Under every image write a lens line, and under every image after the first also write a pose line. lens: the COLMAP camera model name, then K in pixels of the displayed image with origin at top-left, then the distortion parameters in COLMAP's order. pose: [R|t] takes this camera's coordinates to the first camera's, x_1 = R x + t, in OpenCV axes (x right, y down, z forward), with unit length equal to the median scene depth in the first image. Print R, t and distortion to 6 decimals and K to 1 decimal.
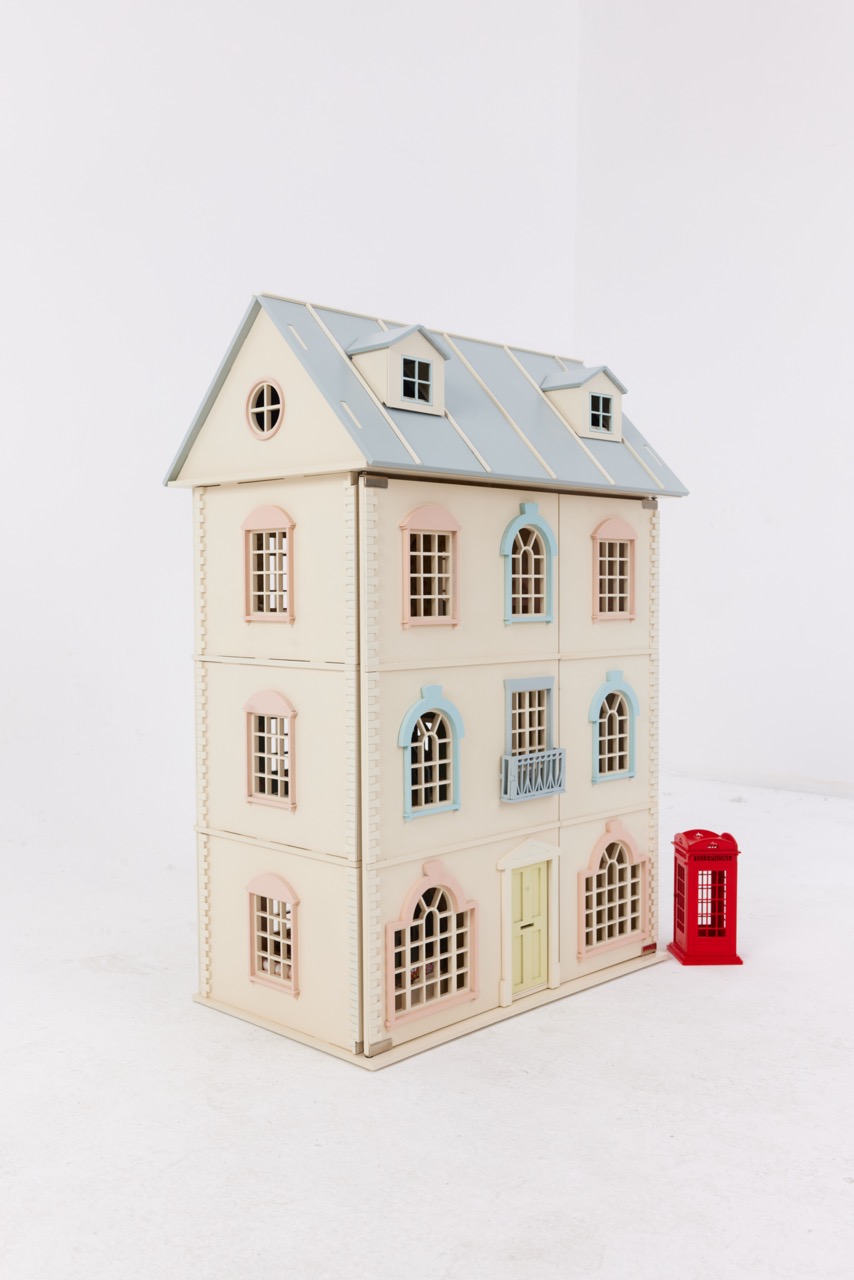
lens RADIAL K [[1251.4, 0, 423.0], [0, 1251.4, 643.2], [0, 0, 1]] dist [-0.008430, 0.000000]
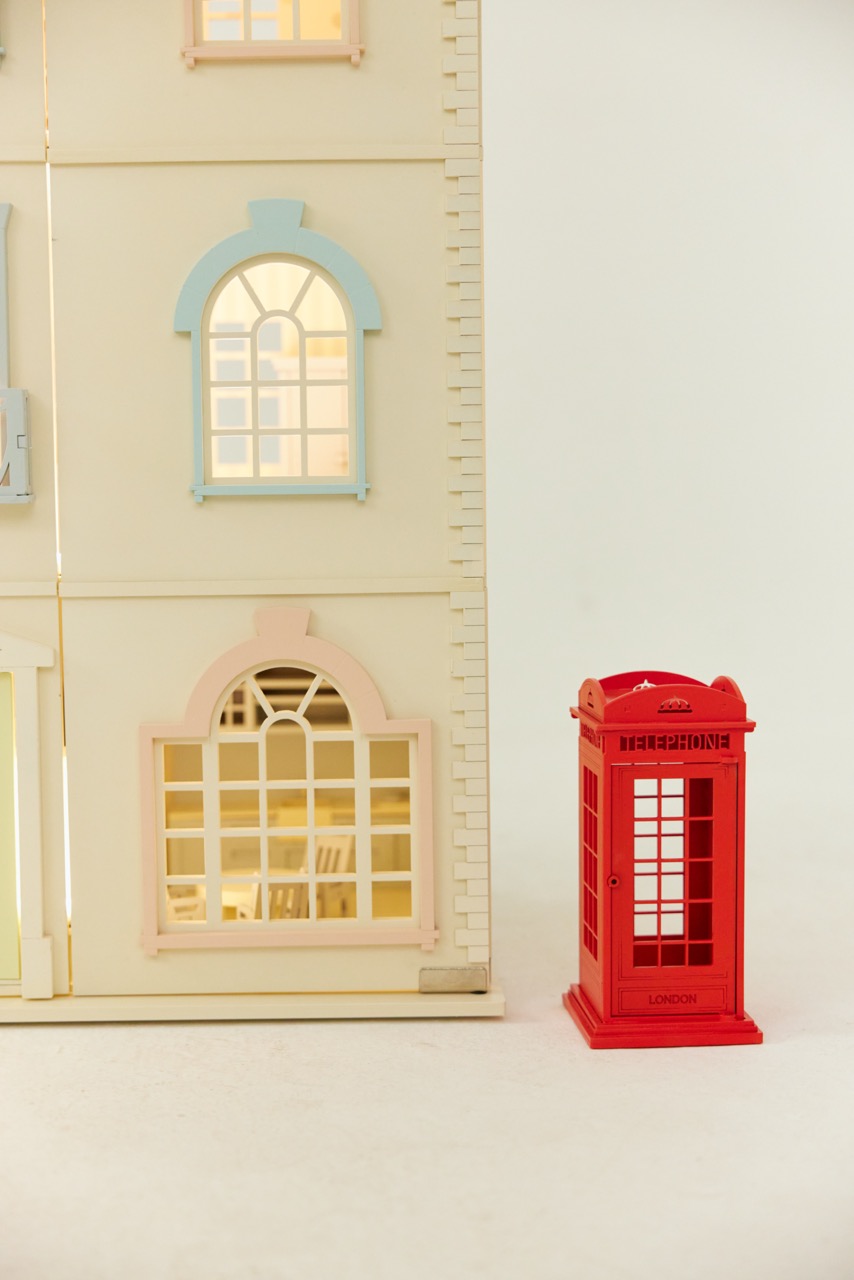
lens RADIAL K [[2046.3, 0, 397.5], [0, 2046.3, 642.6], [0, 0, 1]] dist [0.016757, 0.000000]
pose [[0.719956, 0.053208, -0.691977, 0.655434], [-0.019196, 0.998202, 0.056782, 0.127373], [0.693754, -0.027597, 0.719683, 0.633483]]
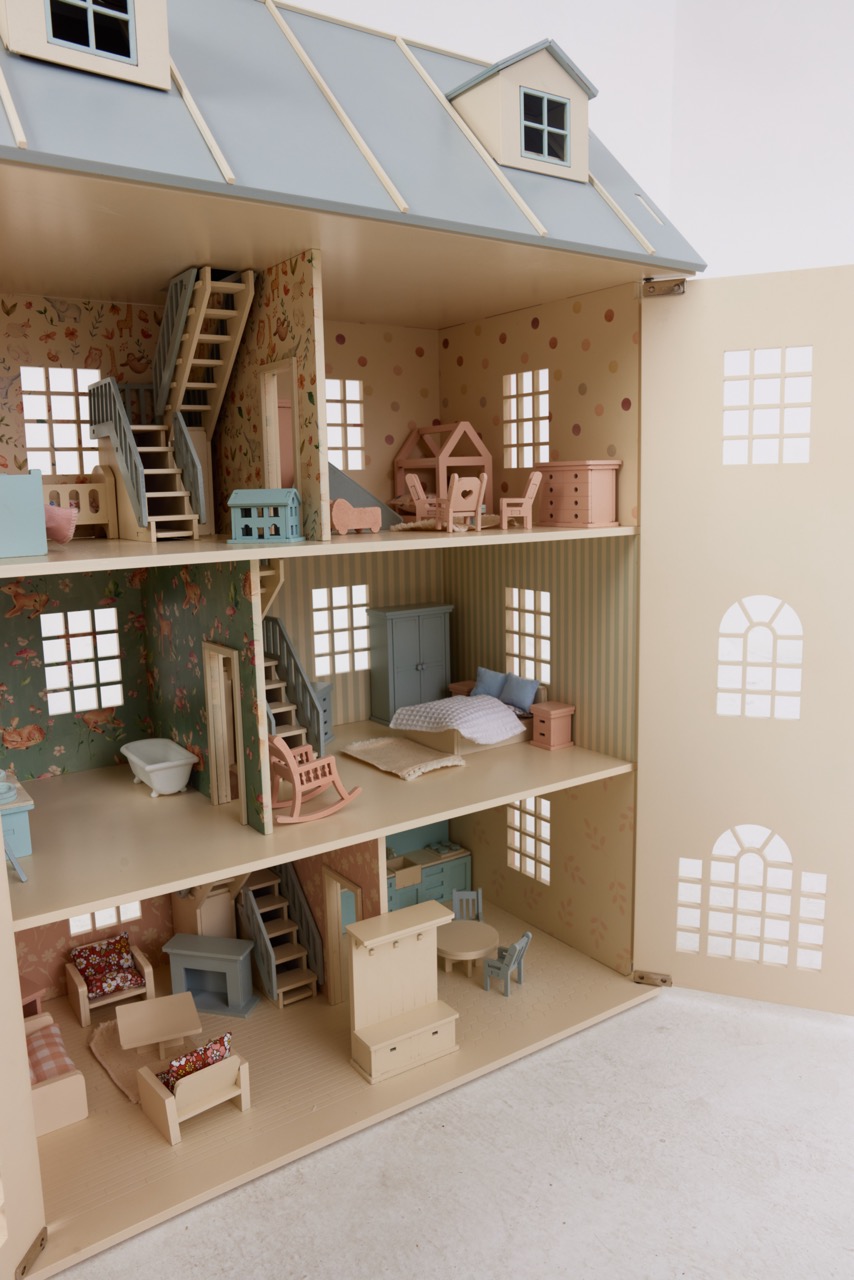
lens RADIAL K [[944.4, 0, 416.9], [0, 944.4, 641.2], [0, 0, 1]] dist [-0.077099, 0.058076]
pose [[0.979670, 0.009863, -0.200376, 0.187234], [0.014407, 0.992754, 0.119300, 0.003040], [0.200100, -0.119761, 0.972428, 0.580803]]
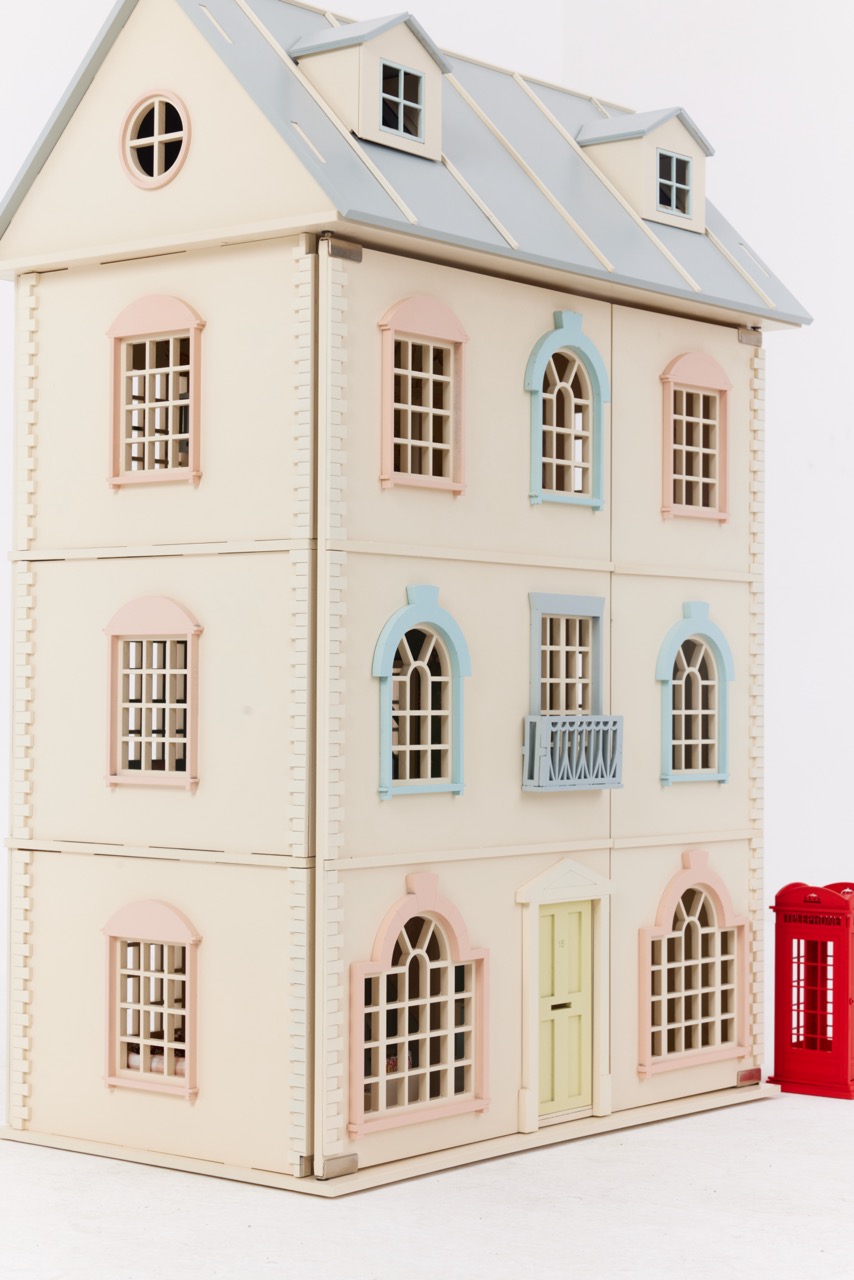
lens RADIAL K [[2490.5, 0, 409.3], [0, 2490.5, 625.4], [0, 0, 1]] dist [0.015354, 0.000000]
pose [[0.996261, 0.012876, 0.085435, -0.096408], [-0.007013, 0.997622, -0.068571, 0.127219], [-0.086115, 0.067715, 0.993981, -0.207103]]
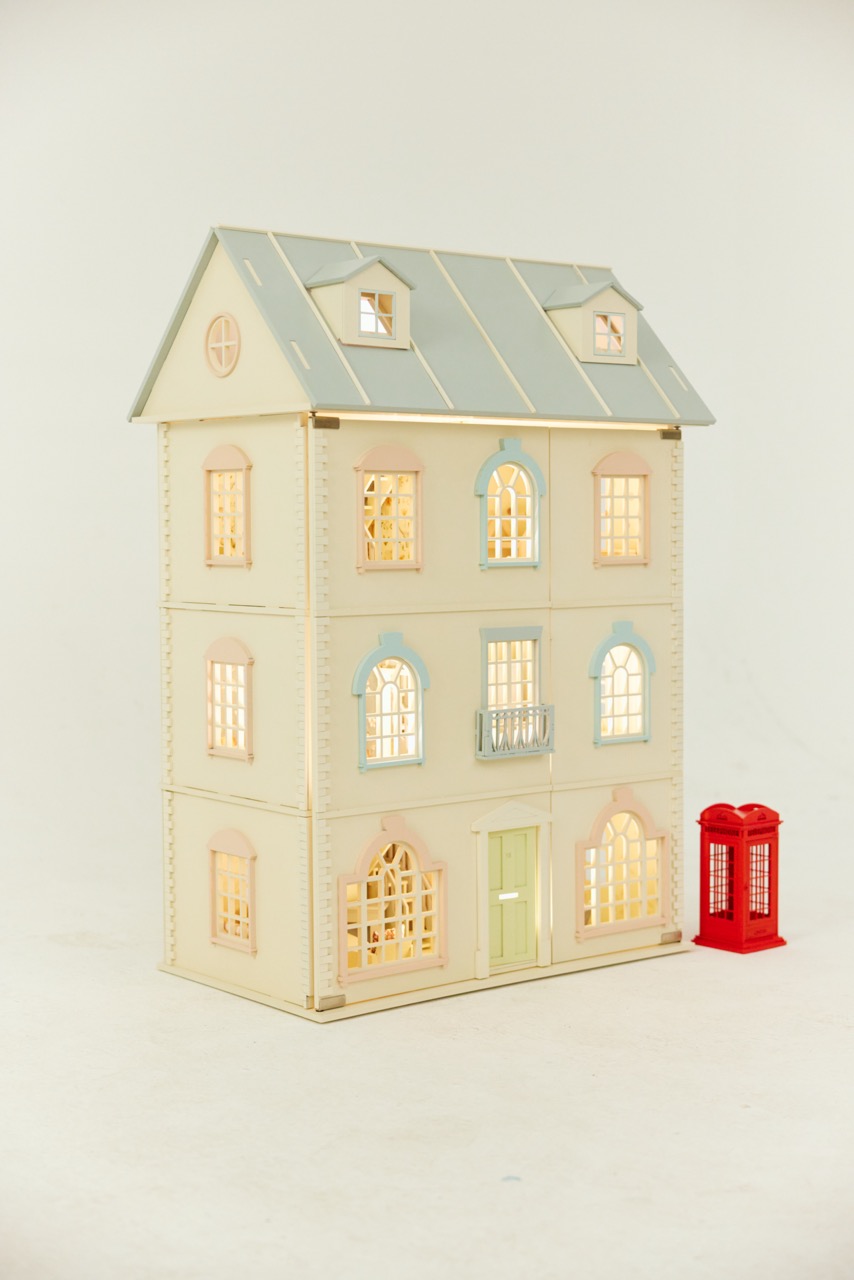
lens RADIAL K [[1987.6, 0, 419.4], [0, 1987.6, 630.5], [0, 0, 1]] dist [0.023386, 0.000000]
pose [[0.992584, 0.004584, -0.121478, 0.196571], [-0.003129, 0.999921, 0.012169, 0.012674], [0.121524, -0.011699, 0.992520, -0.469865]]
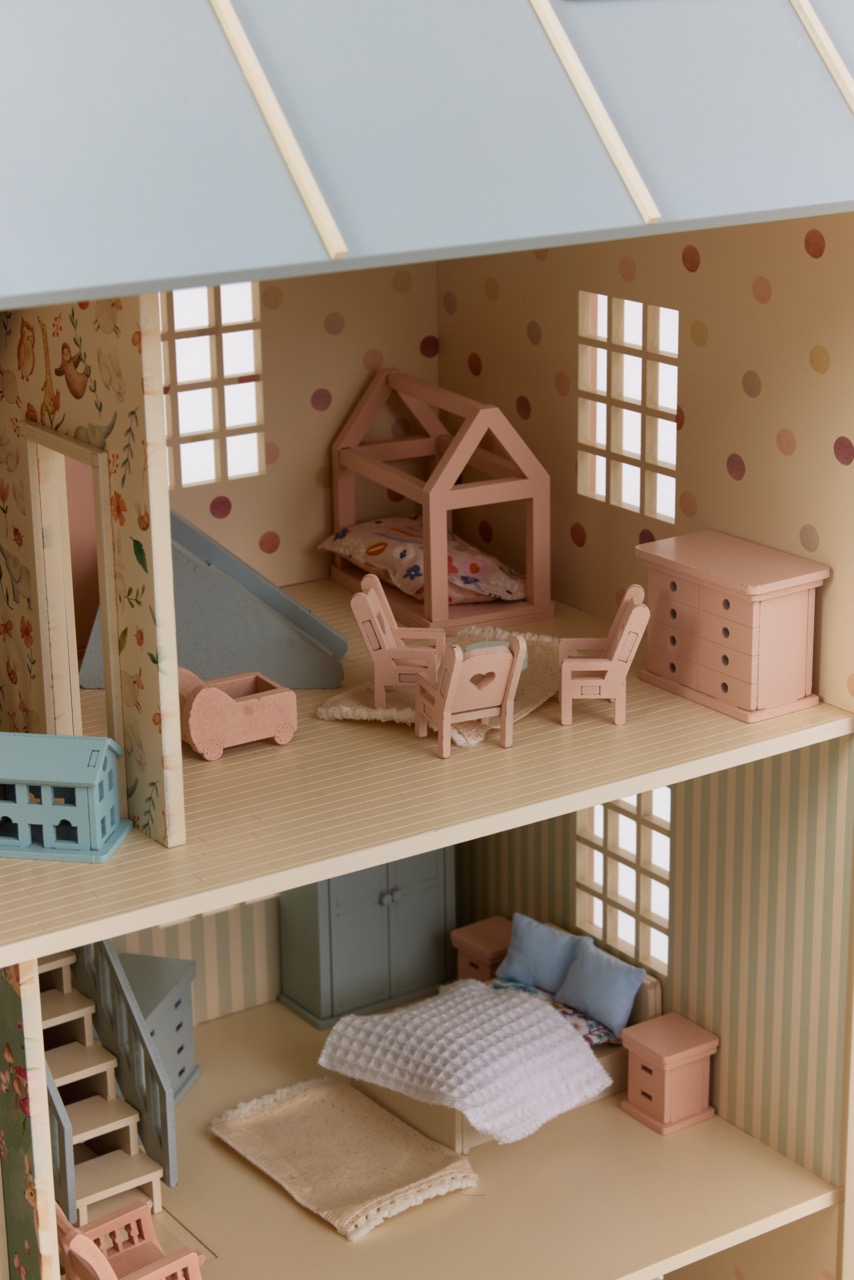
lens RADIAL K [[2324.4, 0, 400.6], [0, 2324.4, 638.9], [0, 0, 1]] dist [-0.003246, 0.000000]
pose [[0.978262, 0.045403, -0.202342, 0.207174], [0.009050, 0.965460, 0.260394, -0.172485], [0.207176, -0.256565, 0.944062, 0.544753]]
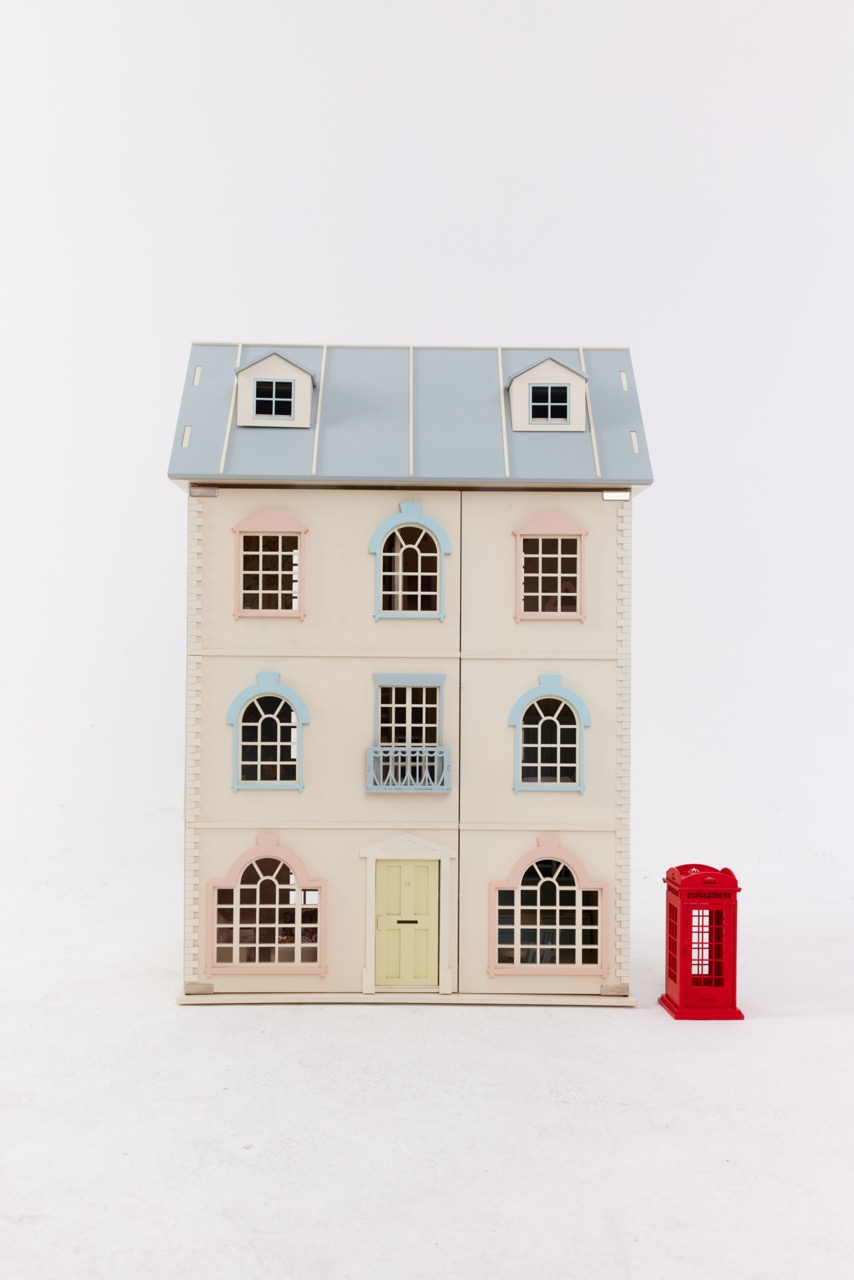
lens RADIAL K [[1351.5, 0, 416.9], [0, 1351.5, 654.1], [0, 0, 1]] dist [0.027637, 0.000000]
pose [[0.709002, 0.003084, -0.705200, 0.863644], [-0.040095, 0.998549, -0.035944, 0.051201], [0.704066, 0.053760, 0.708097, 0.228308]]
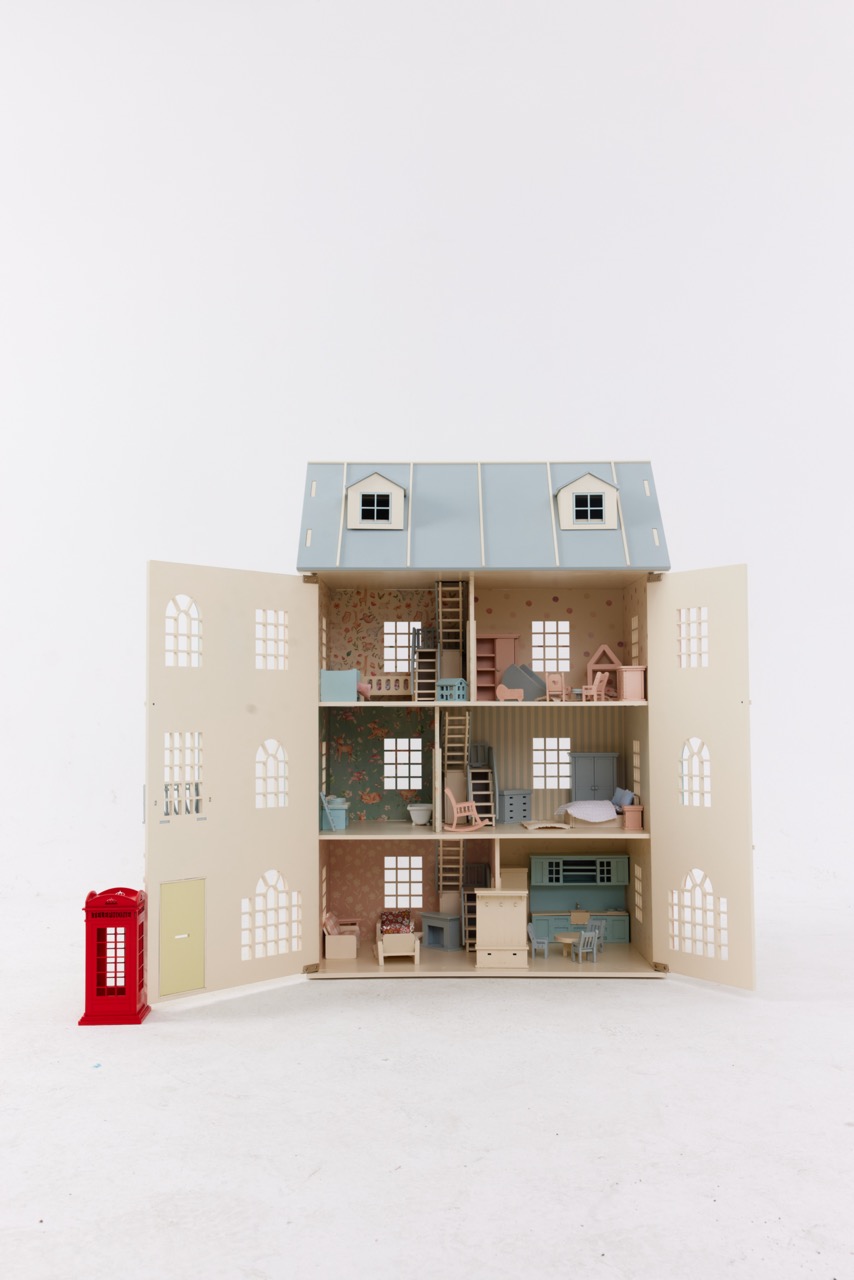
lens RADIAL K [[1351.5, 0, 421.3], [0, 1351.5, 645.1], [0, 0, 1]] dist [0.027637, 0.000000]
pose [[0.696137, -0.038771, -0.716862, 1.054147], [-0.028506, 0.996260, -0.081564, 0.068042], [0.717343, 0.077215, 0.692428, -0.027588]]
